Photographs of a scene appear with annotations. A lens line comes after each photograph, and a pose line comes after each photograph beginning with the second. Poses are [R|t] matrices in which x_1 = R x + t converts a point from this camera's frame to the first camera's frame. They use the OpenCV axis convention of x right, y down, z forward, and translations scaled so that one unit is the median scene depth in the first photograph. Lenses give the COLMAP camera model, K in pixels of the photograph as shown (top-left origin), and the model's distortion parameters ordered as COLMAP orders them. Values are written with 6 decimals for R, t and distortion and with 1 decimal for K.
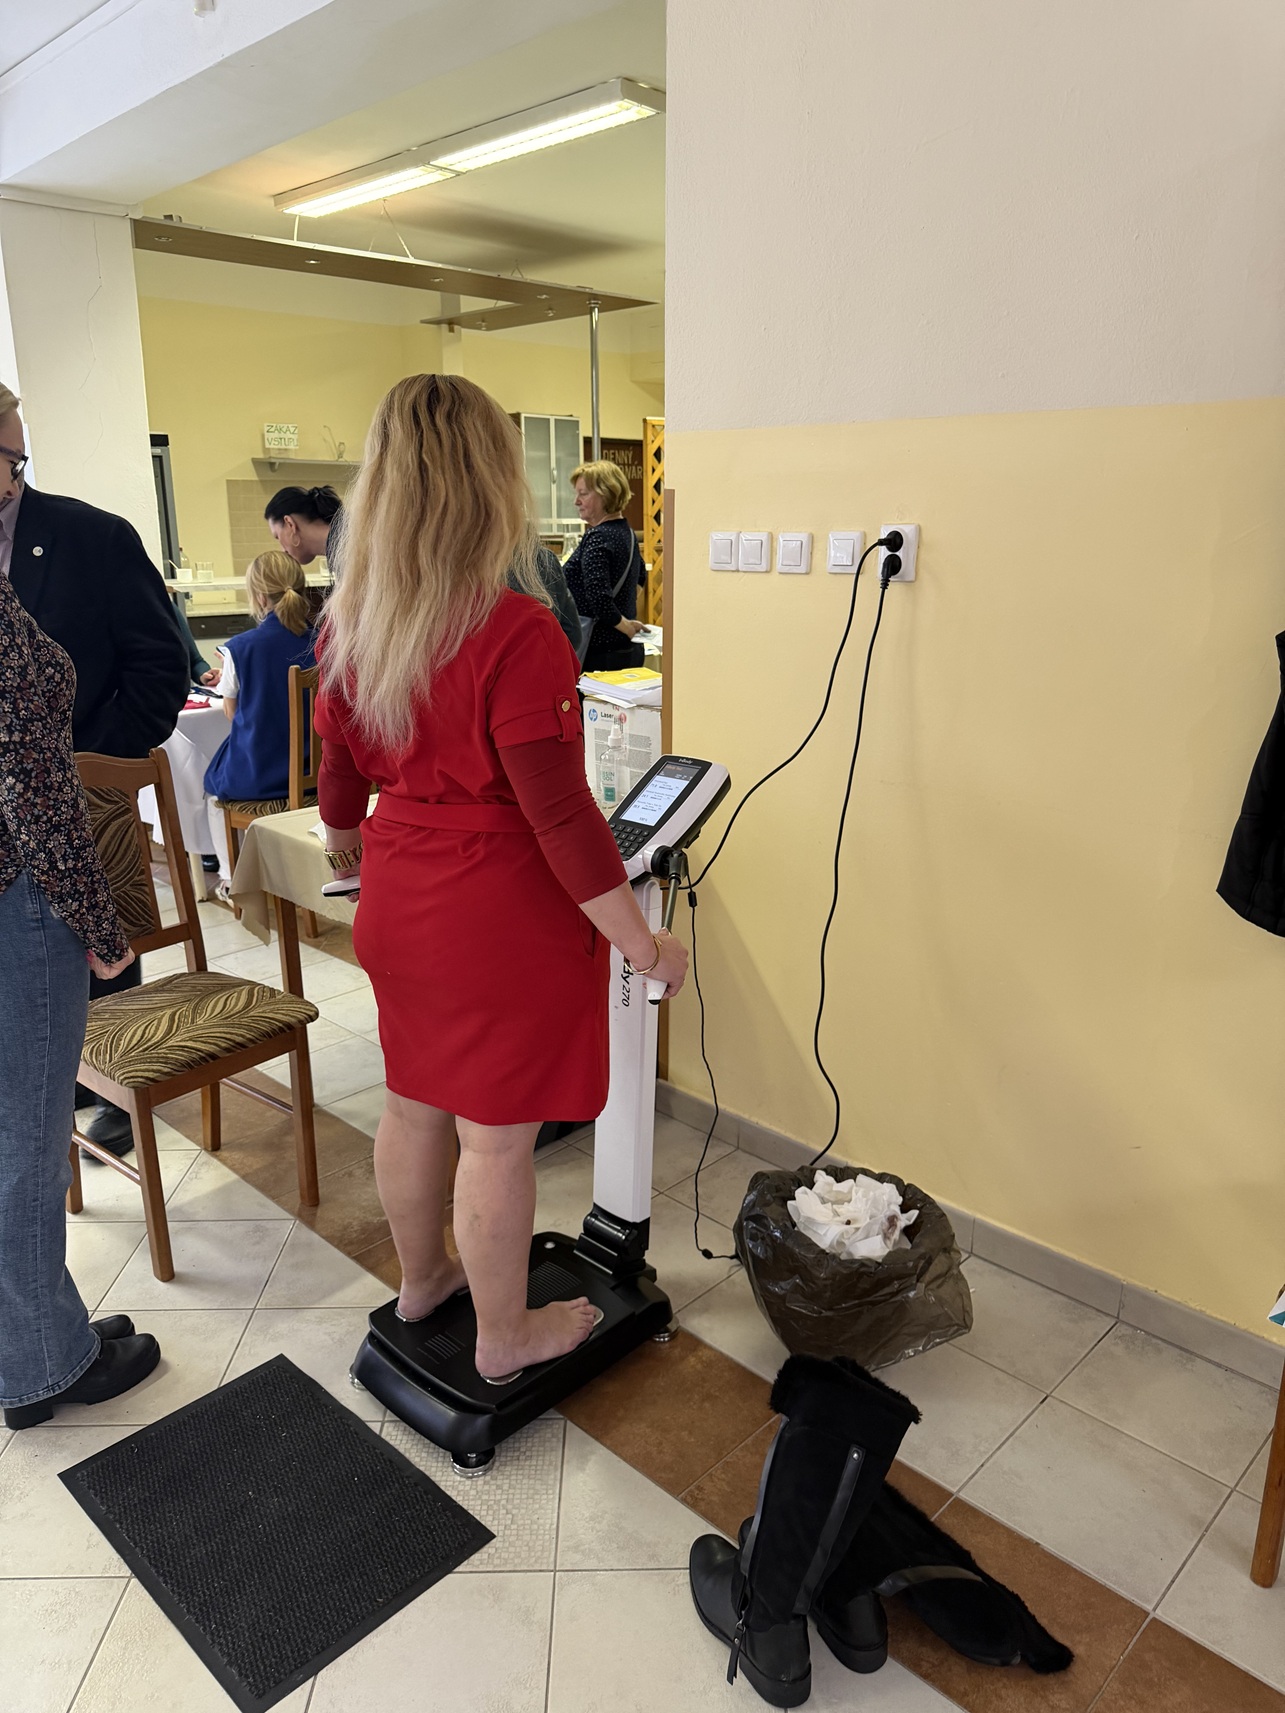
lens RADIAL K [[1240.8, 0, 641.6], [0, 1240.8, 875.2], [0, 0, 1]] dist [-0.017234, -0.005563]
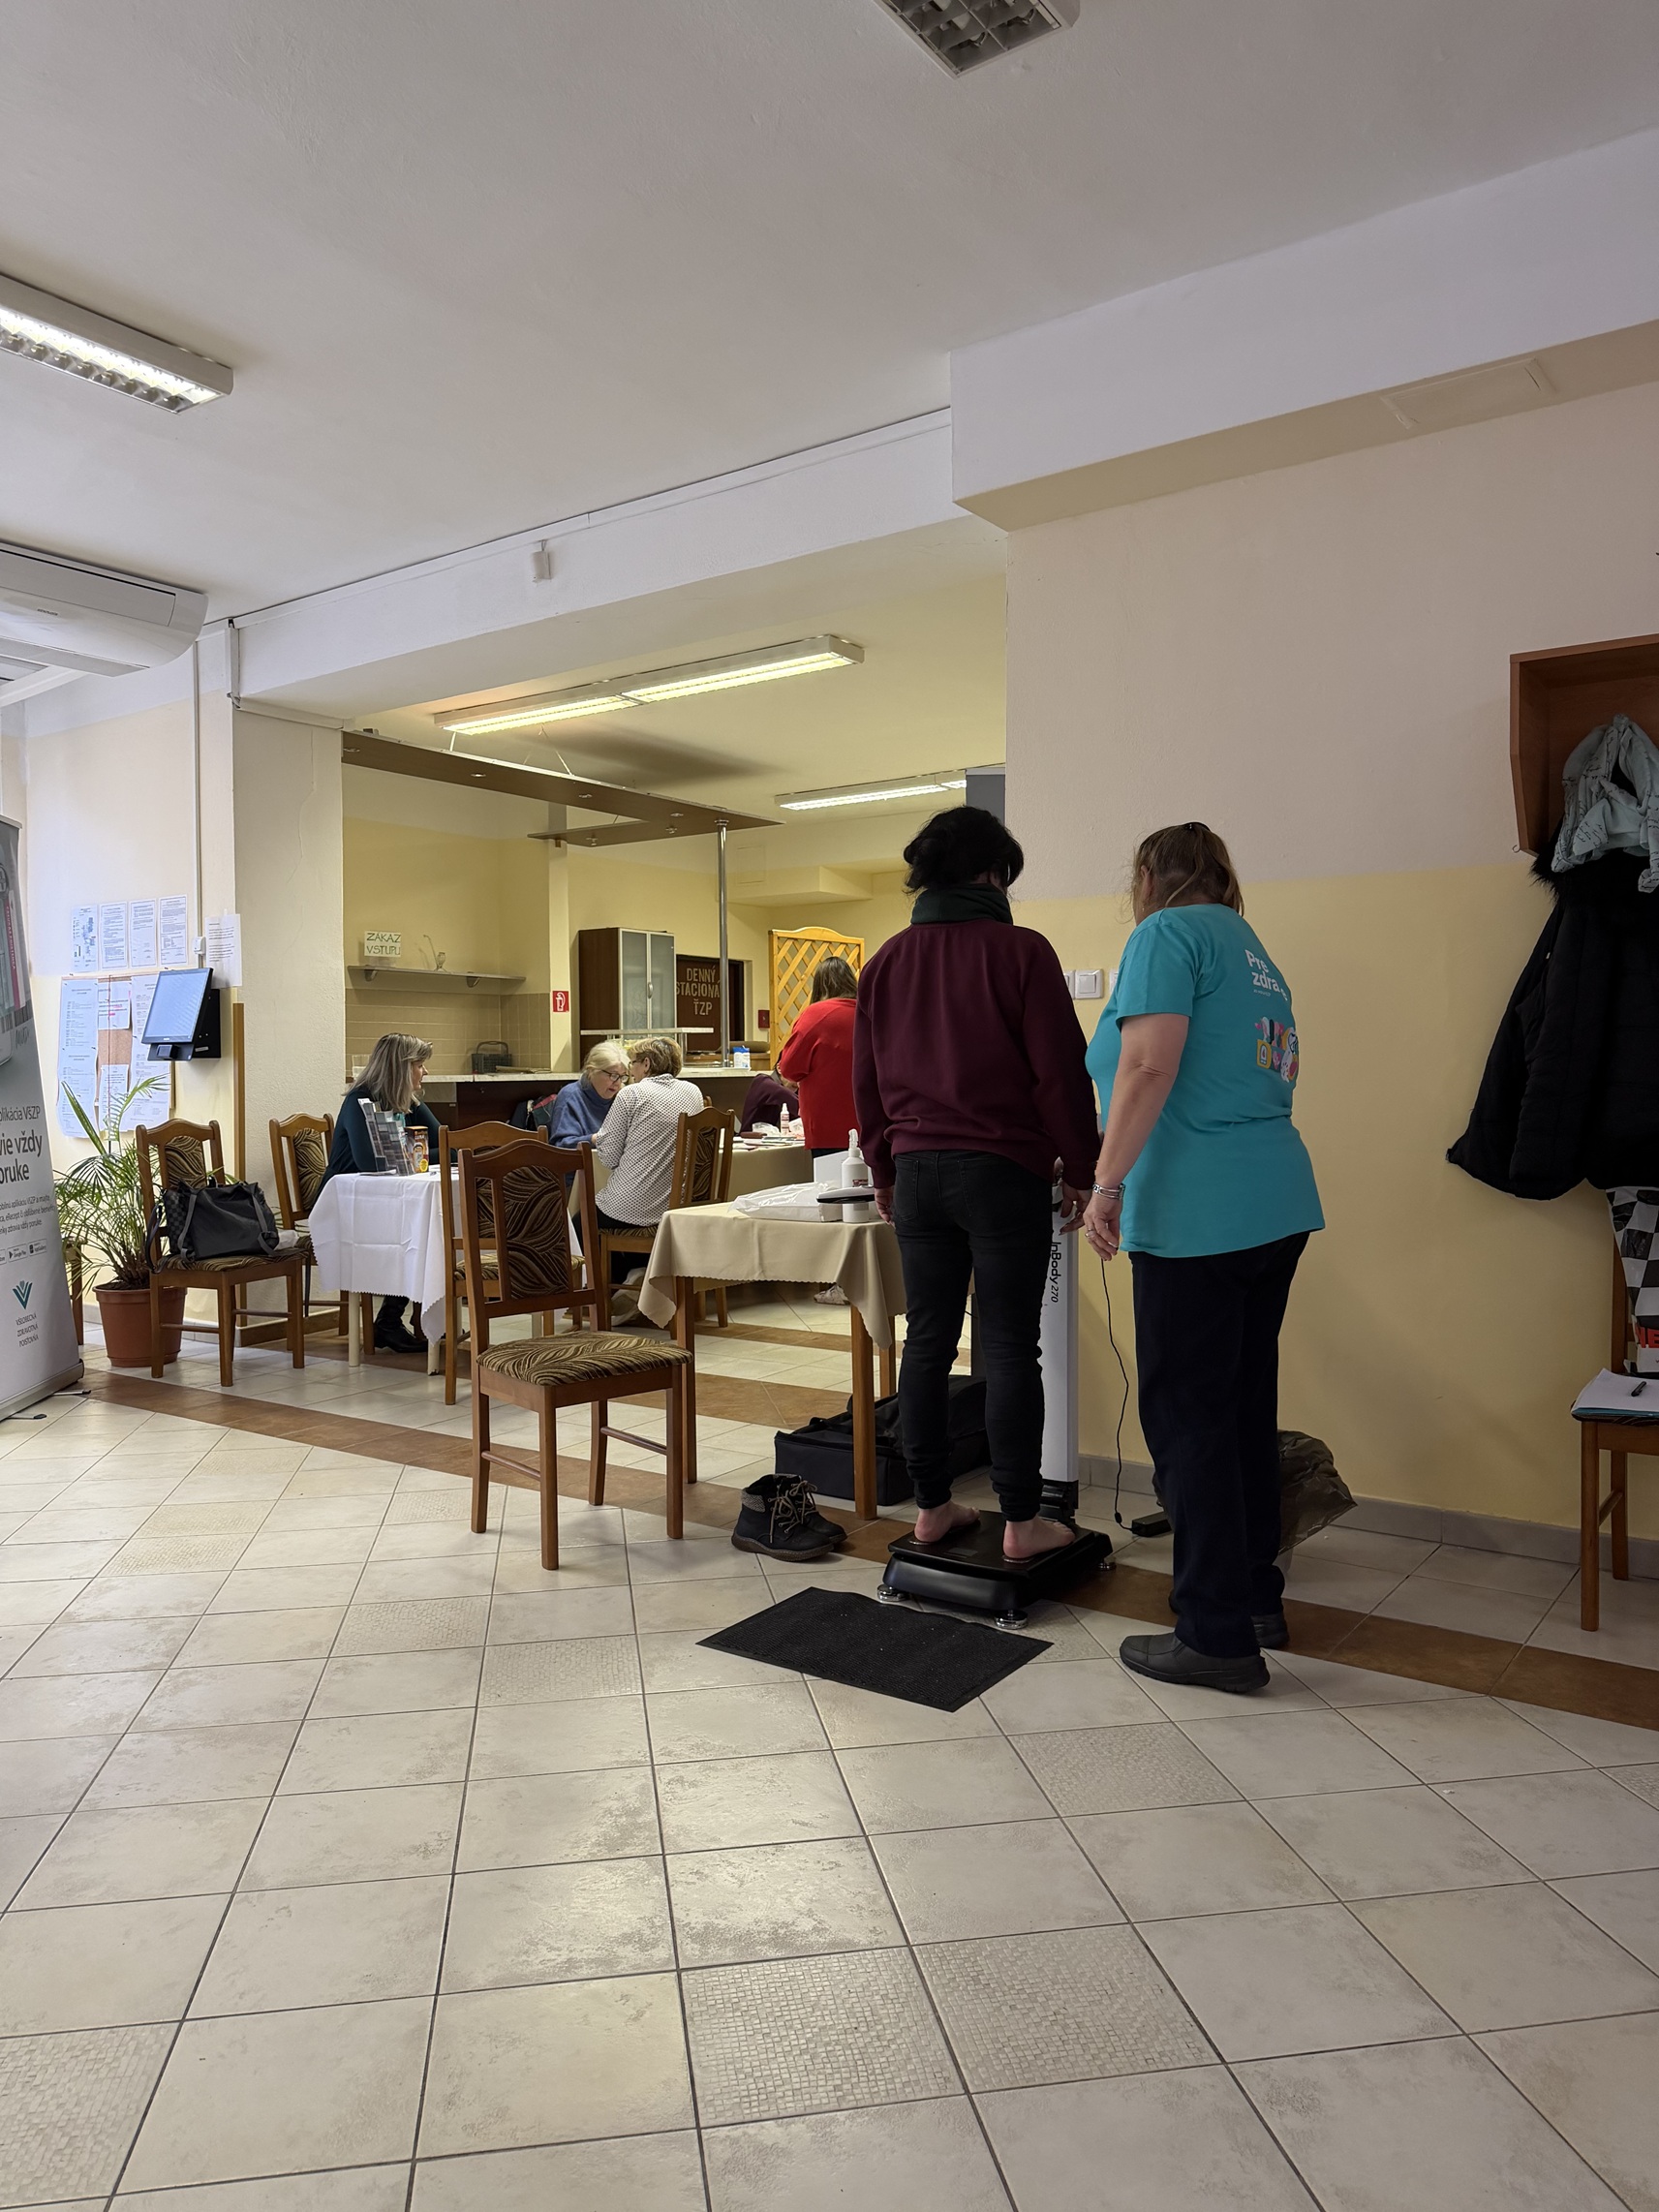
lens RADIAL K [[1577.6, 0, 829.5], [0, 1577.6, 1106.0], [0, 0, 1]] dist [0.023120, -0.001955]
pose [[0.987888, -0.008800, 0.154919, -0.180556], [0.048834, 0.965290, -0.256575, 0.115222], [-0.147284, 0.261032, 0.954028, -0.217250]]
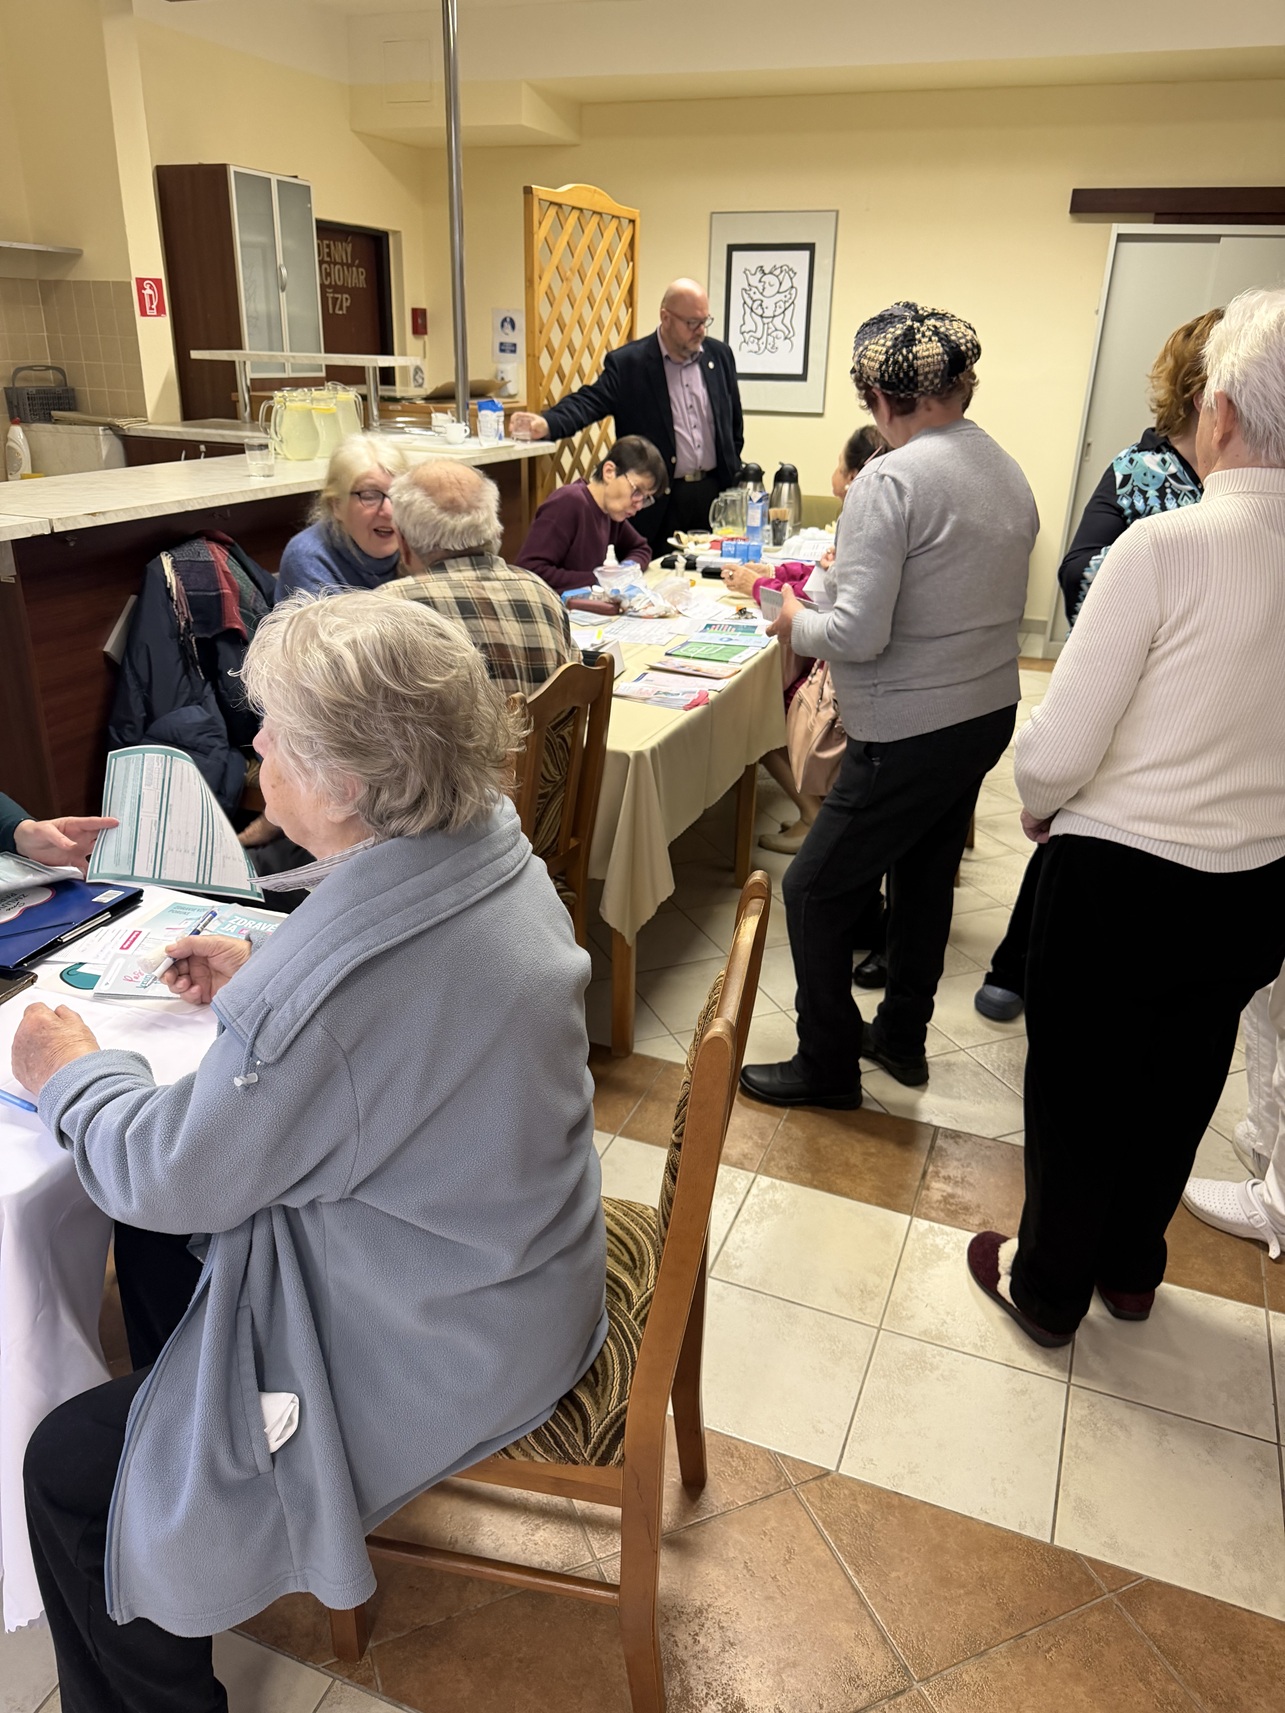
lens RADIAL K [[1240.8, 0, 641.6], [0, 1240.8, 875.2], [0, 0, 1]] dist [-0.017234, -0.005563]
pose [[0.919716, -0.127951, 0.371149, -0.251397], [0.077842, 0.986062, 0.147043, -0.160404], [-0.384790, -0.106347, 0.916857, 0.507030]]
